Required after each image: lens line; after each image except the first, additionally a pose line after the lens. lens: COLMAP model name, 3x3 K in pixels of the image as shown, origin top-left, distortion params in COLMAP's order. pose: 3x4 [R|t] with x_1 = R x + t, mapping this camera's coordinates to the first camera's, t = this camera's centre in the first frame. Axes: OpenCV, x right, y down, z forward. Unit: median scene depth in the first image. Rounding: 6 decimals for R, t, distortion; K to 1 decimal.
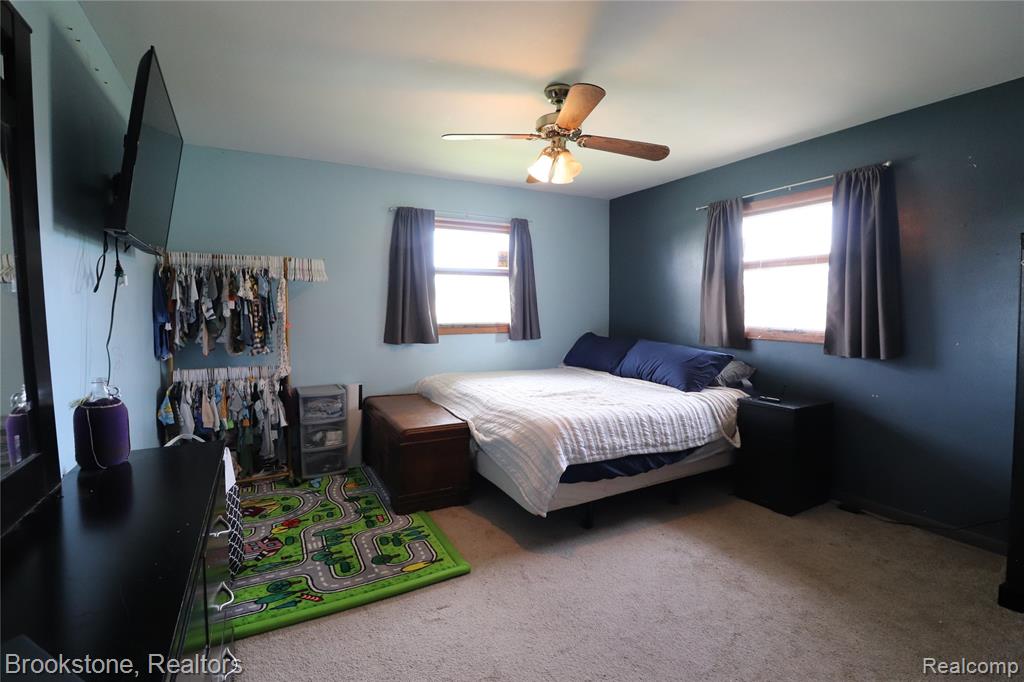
lens RADIAL K [[472.4, 0, 516.8], [0, 472.4, 328.4], [0, 0, 1]] dist [-0.004693, -0.011266]
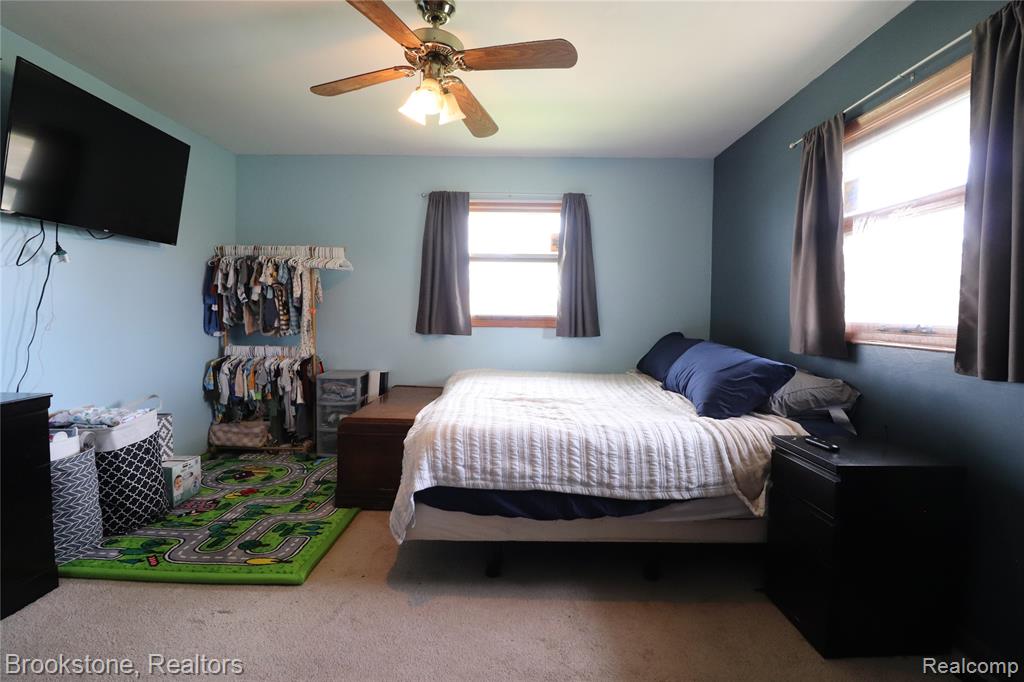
lens RADIAL K [[472.4, 0, 514.1], [0, 472.4, 329.6], [0, 0, 1]] dist [-0.004693, -0.011266]
pose [[0.874593, 0.029970, -0.483931, 0.486005], [-0.036614, 0.999320, -0.004282, 0.028189], [0.483474, 0.021463, 0.875095, 0.317139]]
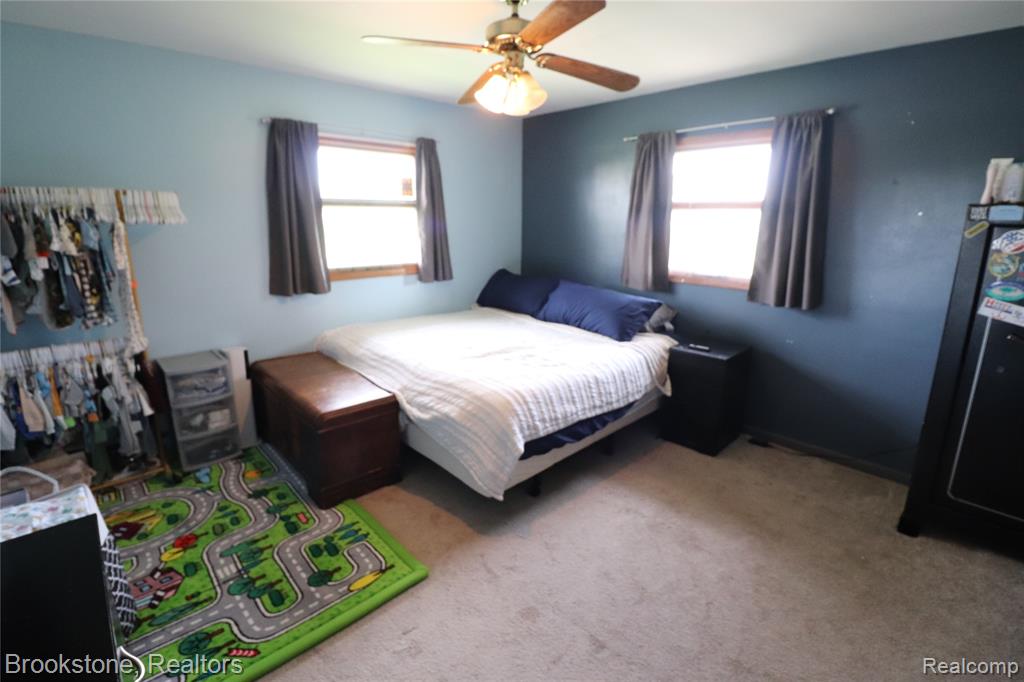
lens RADIAL K [[472.4, 0, 513.2], [0, 472.4, 328.9], [0, 0, 1]] dist [-0.004693, -0.011266]
pose [[0.966366, -0.050602, 0.252142, -0.108540], [0.001966, 0.981875, 0.189517, -0.084312], [-0.257162, -0.182647, 0.948951, 0.145141]]
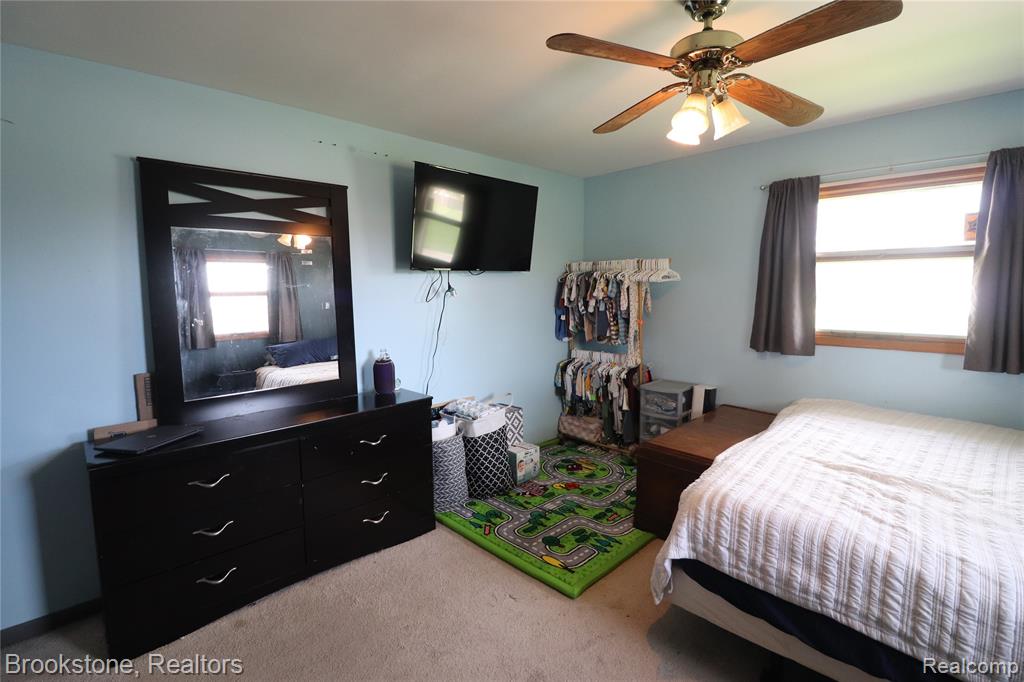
lens RADIAL K [[472.4, 0, 512.5], [0, 472.4, 329.9], [0, 0, 1]] dist [-0.004693, -0.011266]
pose [[0.271945, 0.084865, -0.958564, 0.550048], [-0.033014, 0.996340, 0.078843, -0.071123], [0.961746, 0.010205, 0.273751, 0.460862]]
